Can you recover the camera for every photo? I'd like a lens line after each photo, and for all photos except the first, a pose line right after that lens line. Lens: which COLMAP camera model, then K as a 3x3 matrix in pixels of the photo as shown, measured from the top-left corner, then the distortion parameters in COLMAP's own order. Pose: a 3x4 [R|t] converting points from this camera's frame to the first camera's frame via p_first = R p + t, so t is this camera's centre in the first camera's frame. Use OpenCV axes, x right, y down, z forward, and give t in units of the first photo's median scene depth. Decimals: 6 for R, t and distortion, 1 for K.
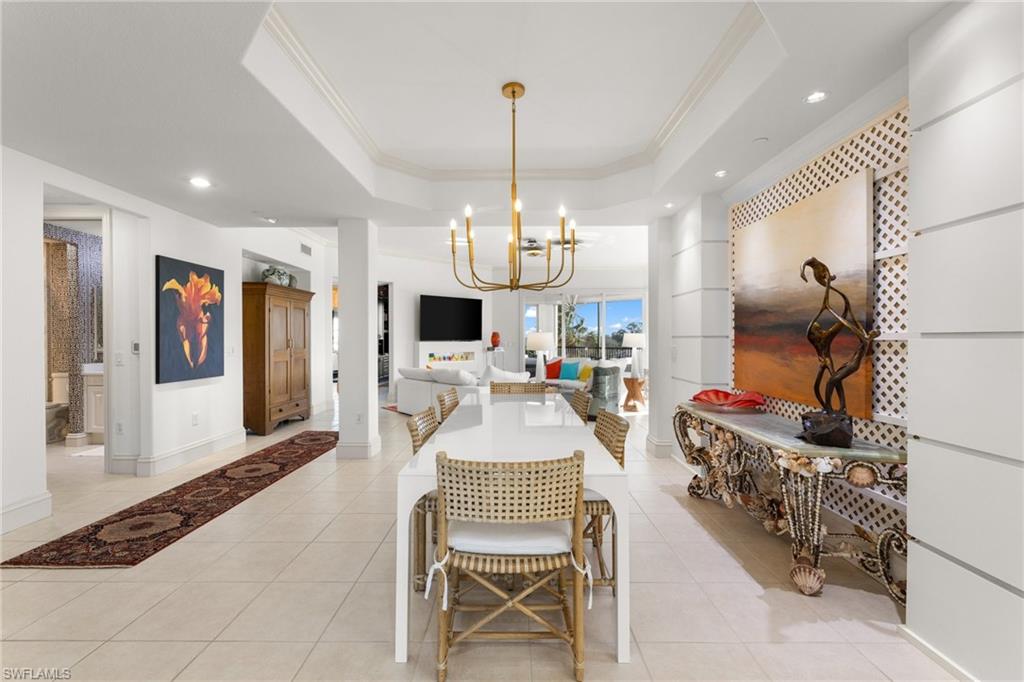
lens RADIAL K [[433.8, 0, 514.2], [0, 433.8, 339.7], [0, 0, 1]] dist [0.003247, 0.000054]
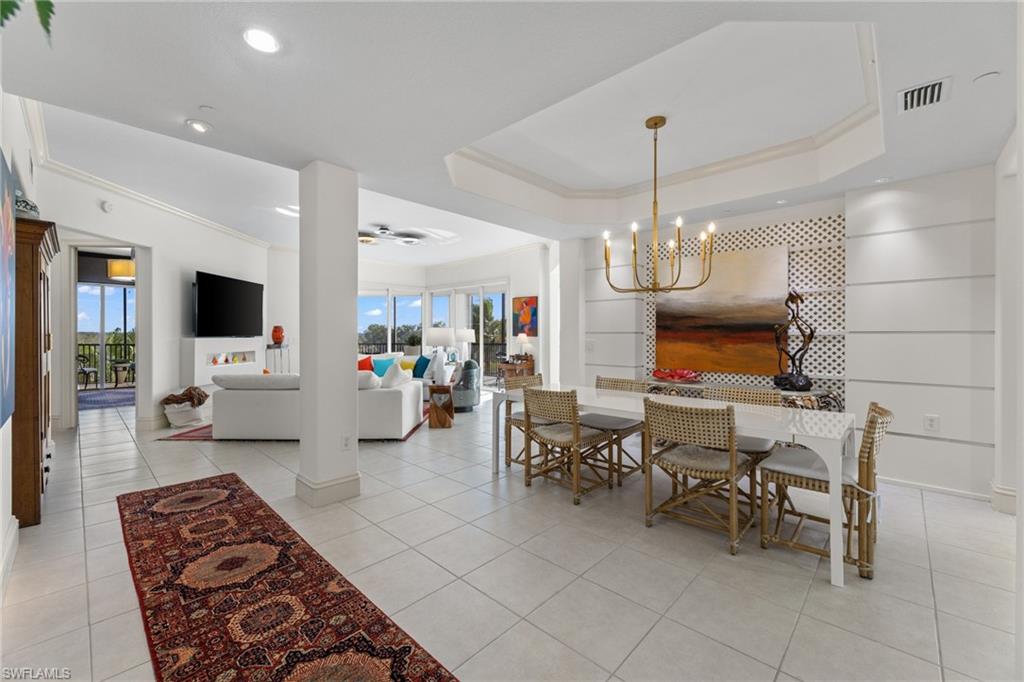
lens RADIAL K [[411.7, 0, 512.7], [0, 411.7, 336.1], [0, 0, 1]] dist [0.000430, 0.000603]
pose [[0.688202, -0.004347, 0.725506, -0.877932], [0.001041, 0.999987, 0.005004, -0.003257], [-0.725518, -0.002689, 0.688198, 0.422600]]
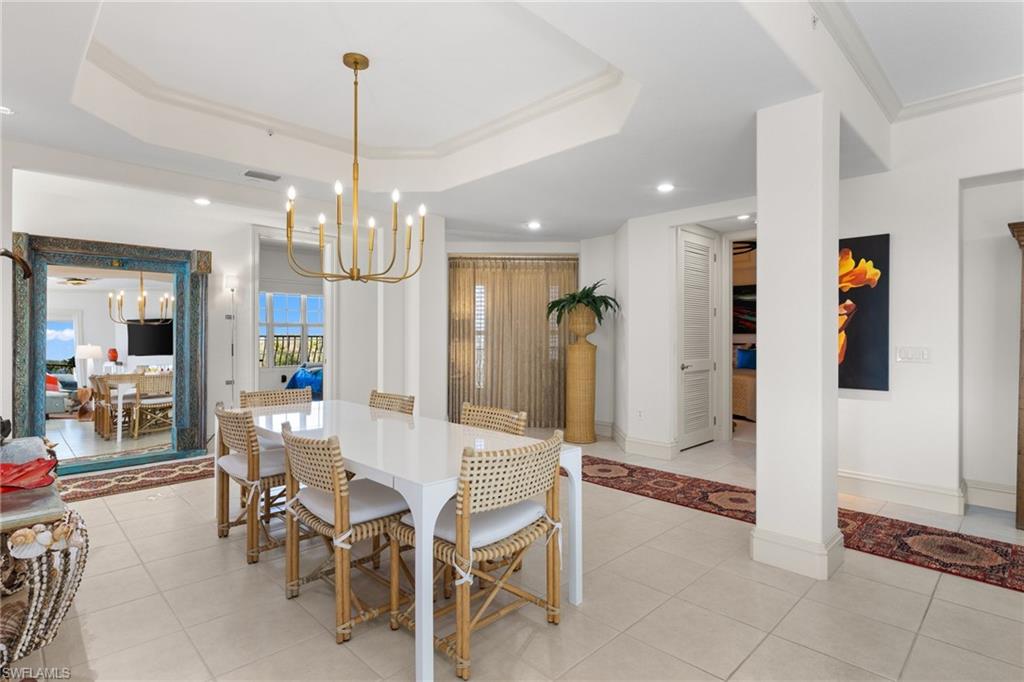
lens RADIAL K [[522.9, 0, 510.0], [0, 522.9, 337.3], [0, 0, 1]] dist [-0.012894, 0.000479]
pose [[-0.714727, 0.006225, -0.699376, 0.436936], [0.000920, 0.999968, 0.007960, -0.009380], [0.699403, 0.005046, -0.714709, 1.647854]]
